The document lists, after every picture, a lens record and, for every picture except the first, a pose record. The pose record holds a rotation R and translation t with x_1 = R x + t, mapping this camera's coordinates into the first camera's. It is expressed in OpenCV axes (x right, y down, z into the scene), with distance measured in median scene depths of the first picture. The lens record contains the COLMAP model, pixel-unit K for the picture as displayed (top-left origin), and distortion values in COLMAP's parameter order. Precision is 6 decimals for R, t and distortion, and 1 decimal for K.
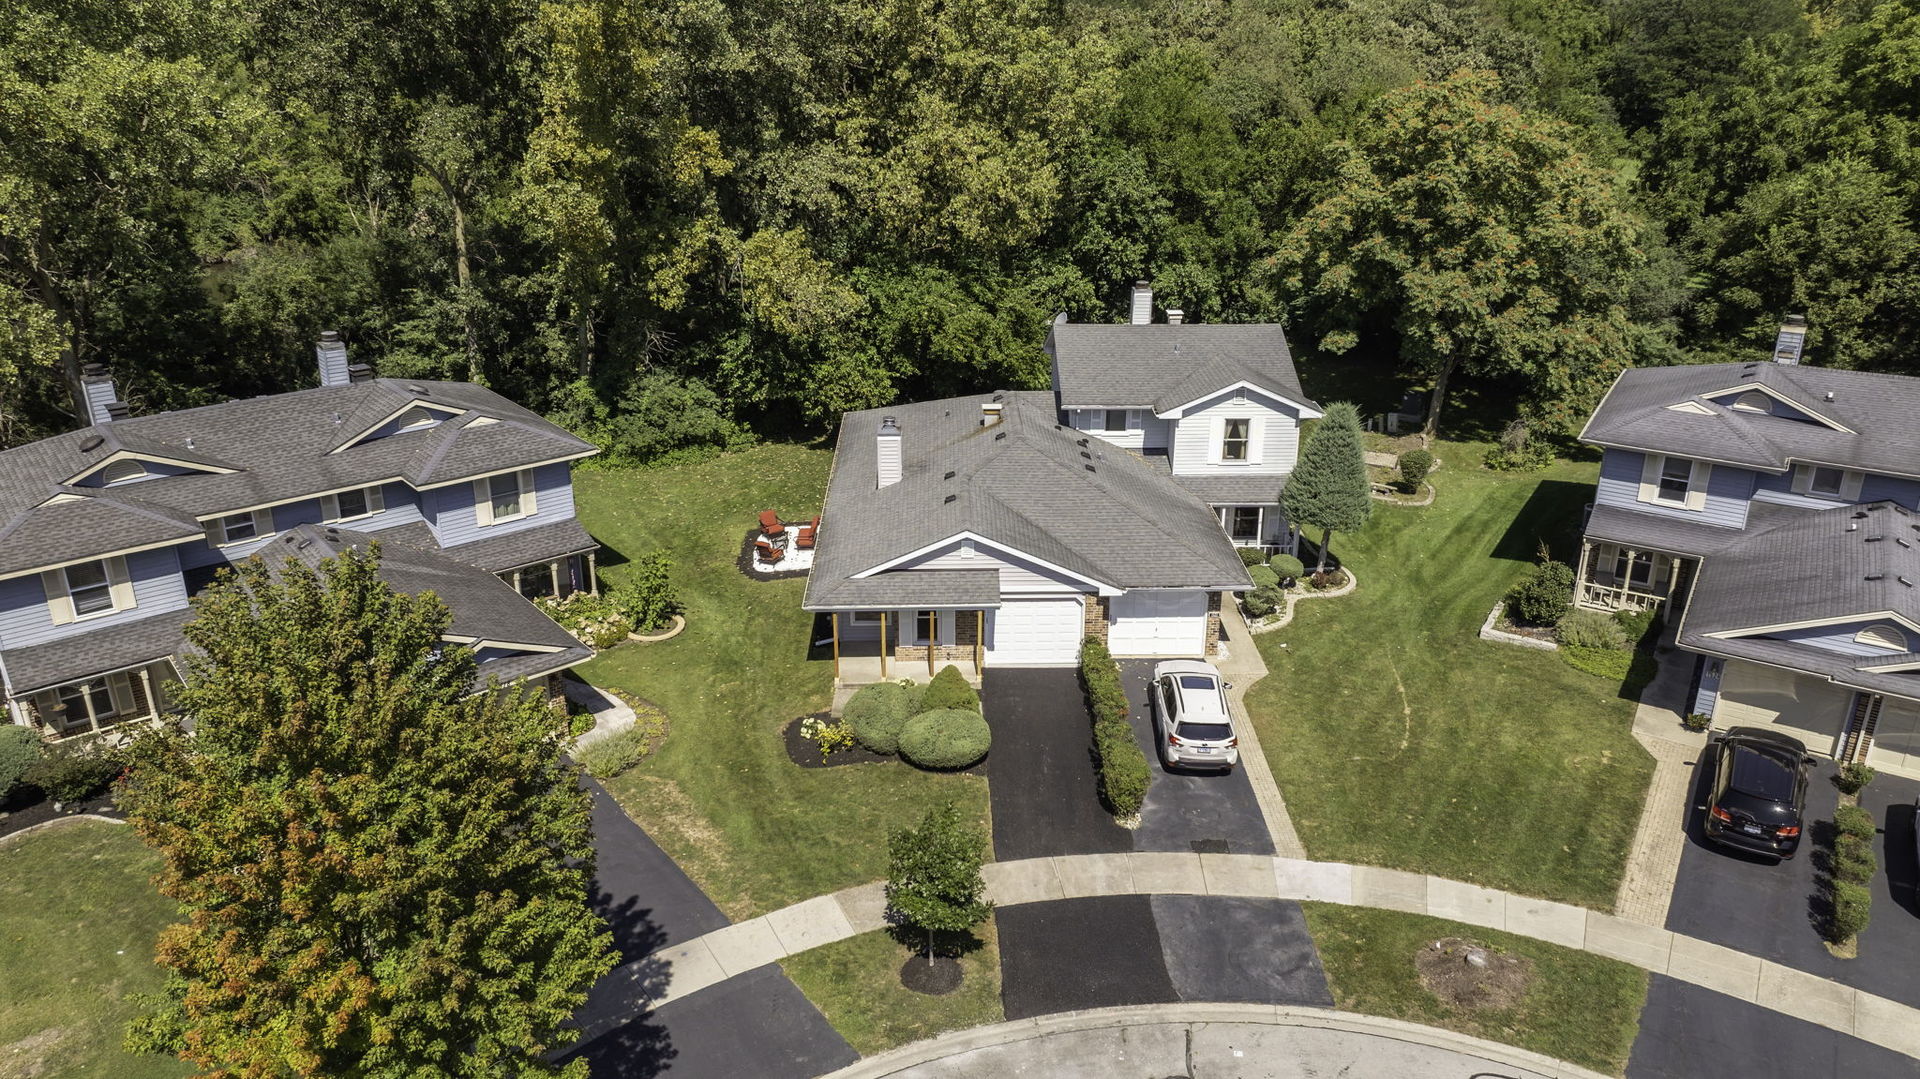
lens RADIAL K [[1442.3, 0, 960.0], [0, 1442.3, 539.5], [0, 0, 1]] dist [0.003469, -0.000566]
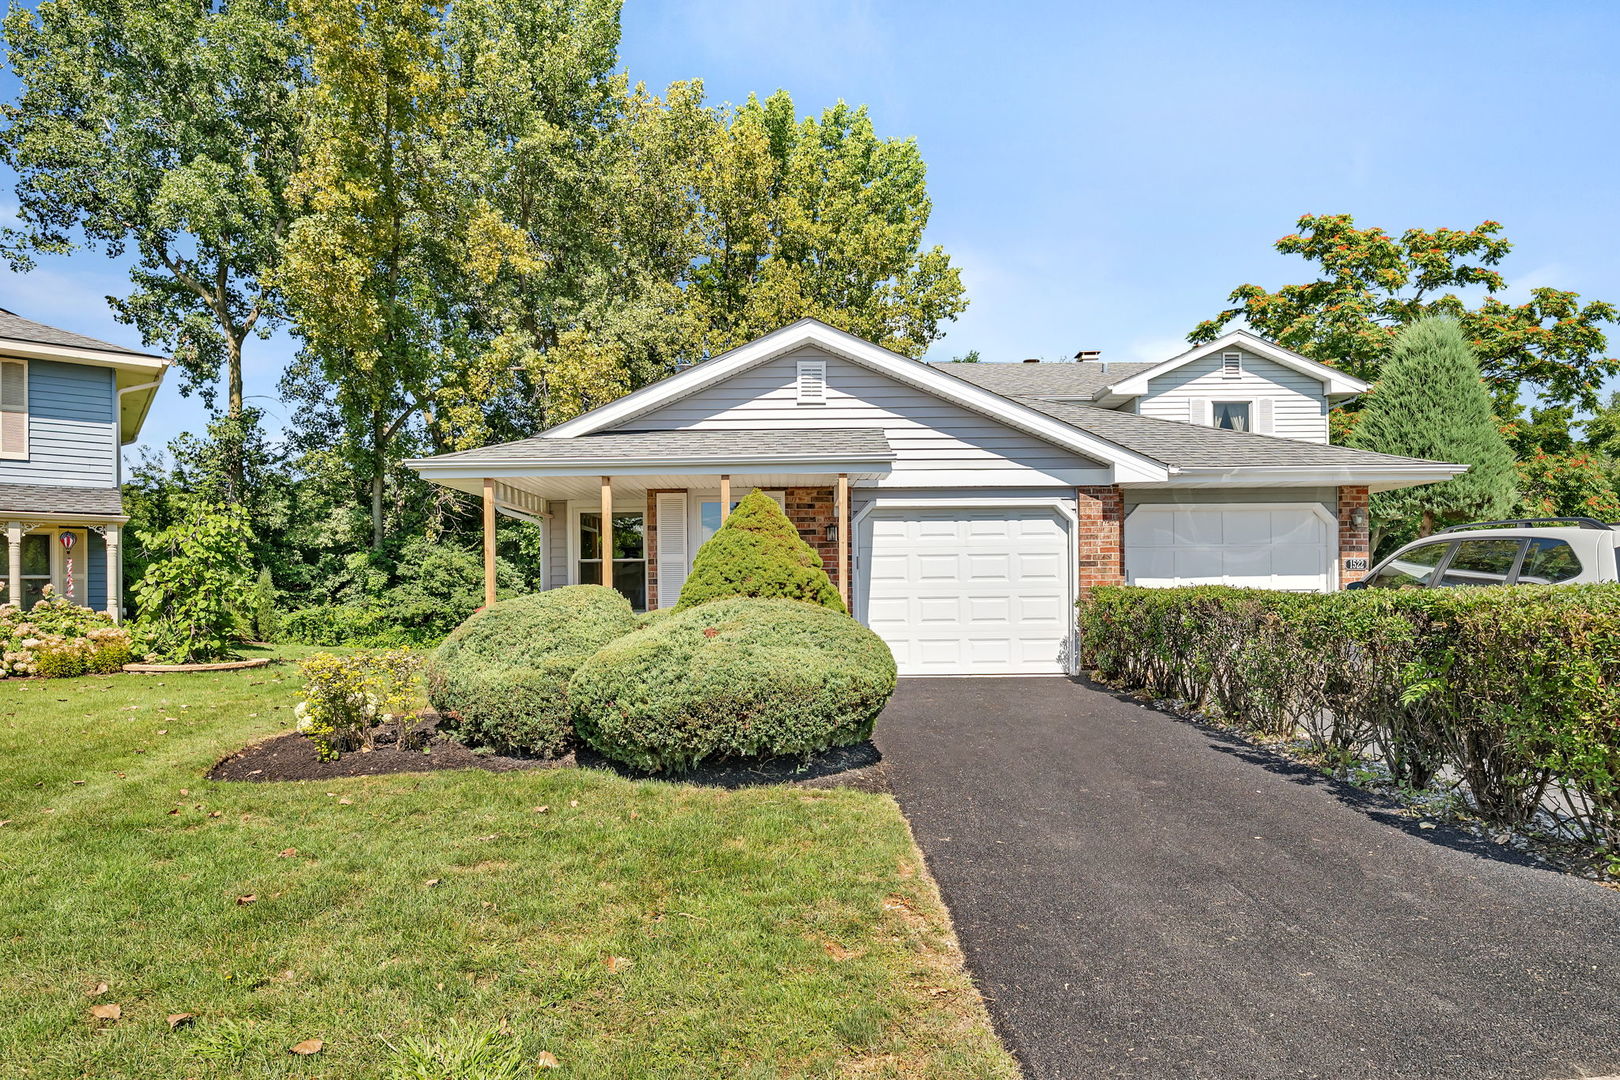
lens RADIAL K [[920.0, 0, 800.7], [0, 920.0, 589.1], [0, 0, 1]] dist [-0.001322, 0.001927]
pose [[0.999921, -0.006548, -0.010743, 0.003787], [0.001986, 0.925317, -0.379189, 0.148326], [0.012424, 0.379138, 0.925257, 0.643415]]
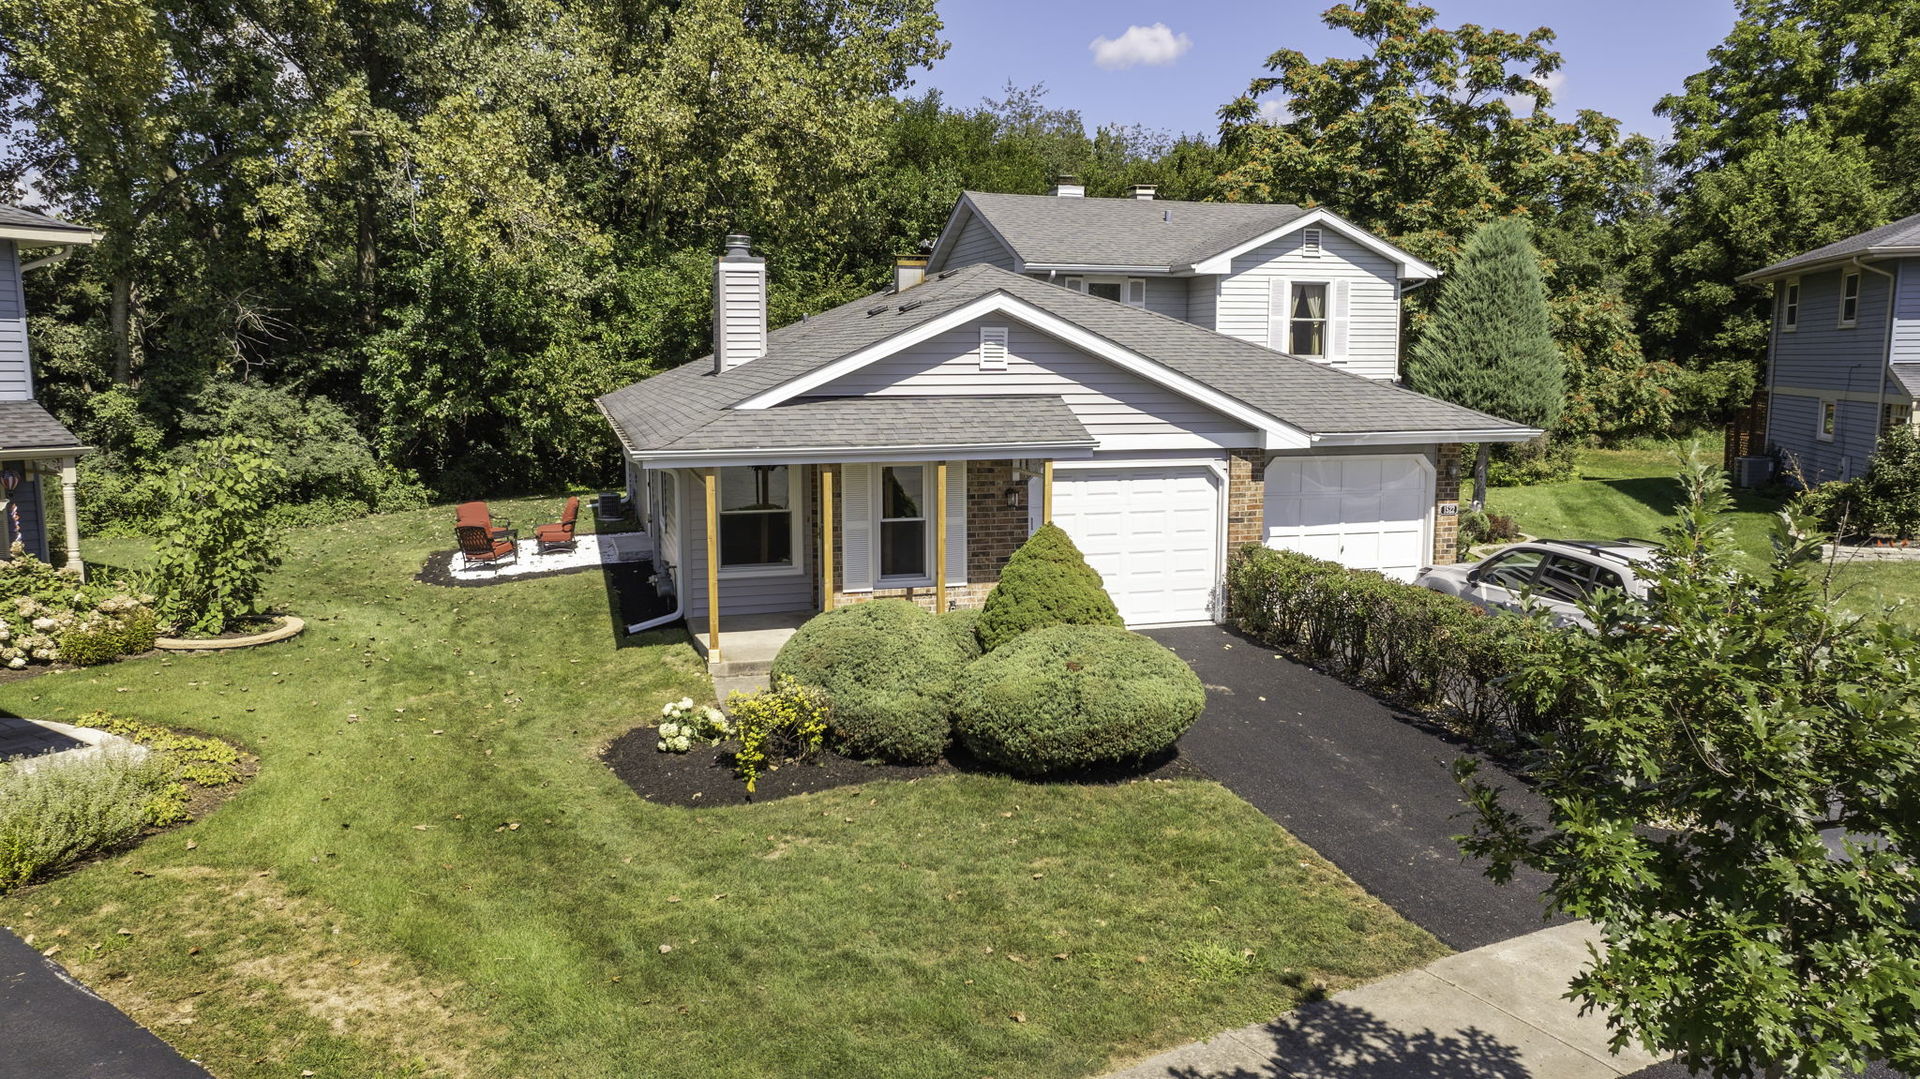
lens RADIAL K [[1383.7, 0, 961.8], [0, 1383.7, 517.8], [0, 0, 1]] dist [-0.009752, -0.000184]
pose [[0.964141, -0.028085, 0.263902, -0.101844], [0.096020, 0.963934, -0.248218, 0.139280], [-0.247413, 0.264657, 0.932064, 0.519704]]
